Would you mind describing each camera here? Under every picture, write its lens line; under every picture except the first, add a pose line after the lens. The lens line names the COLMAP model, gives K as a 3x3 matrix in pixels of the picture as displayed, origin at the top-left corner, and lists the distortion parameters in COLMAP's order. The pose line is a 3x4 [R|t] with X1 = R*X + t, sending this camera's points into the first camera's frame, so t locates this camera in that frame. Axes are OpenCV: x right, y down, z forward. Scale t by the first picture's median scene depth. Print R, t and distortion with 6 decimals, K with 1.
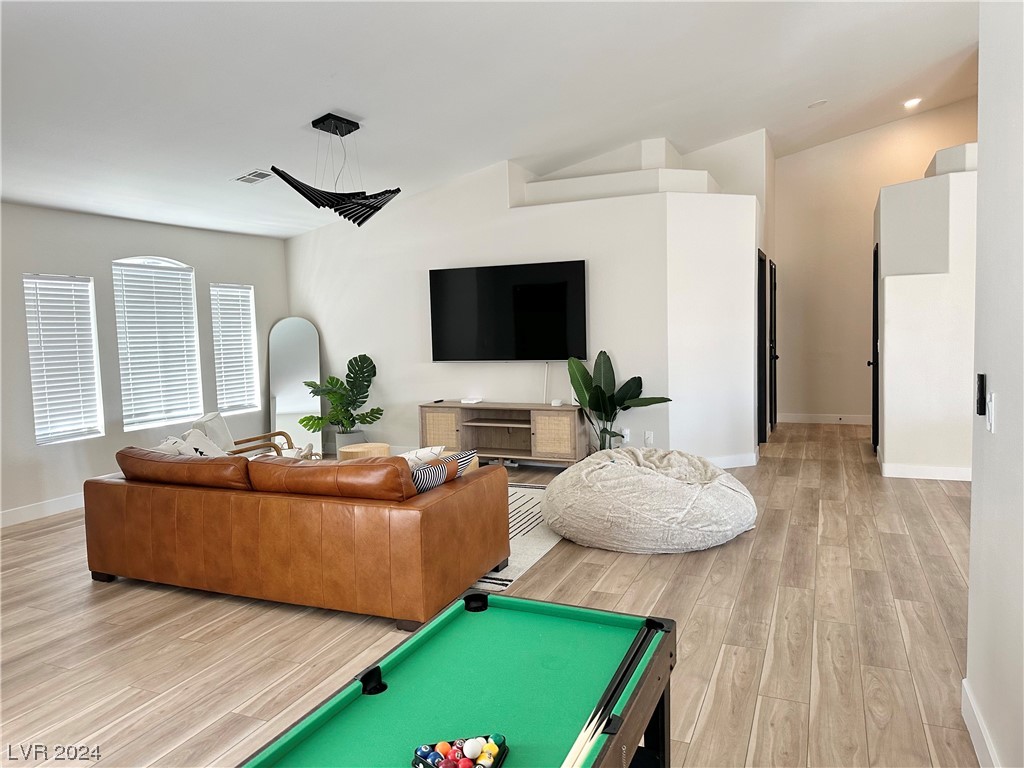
lens RADIAL K [[727.9, 0, 507.6], [0, 727.9, 381.7], [0, 0, 1]] dist [-0.005861, -0.001513]
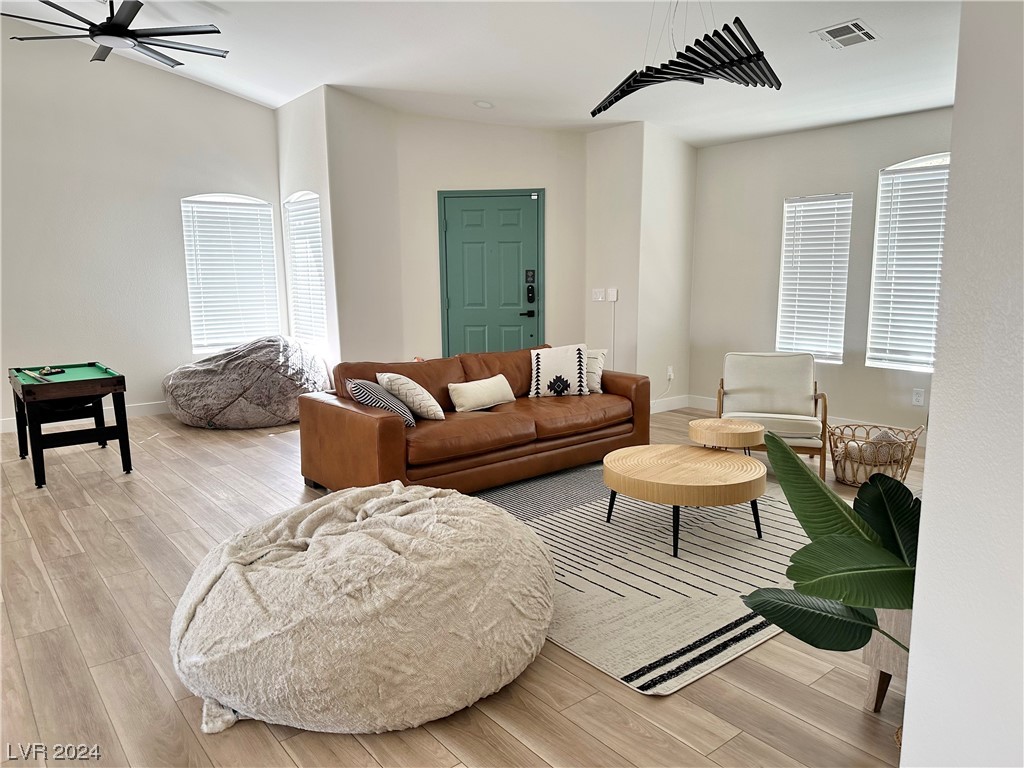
lens RADIAL K [[727.9, 0, 507.4], [0, 727.9, 387.7], [0, 0, 1]] dist [-0.005861, -0.001513]
pose [[-0.466476, 0.173659, -0.867319, 0.763124], [-0.042467, 0.975011, 0.218061, -0.135337], [0.883514, 0.138552, -0.447444, 1.691916]]
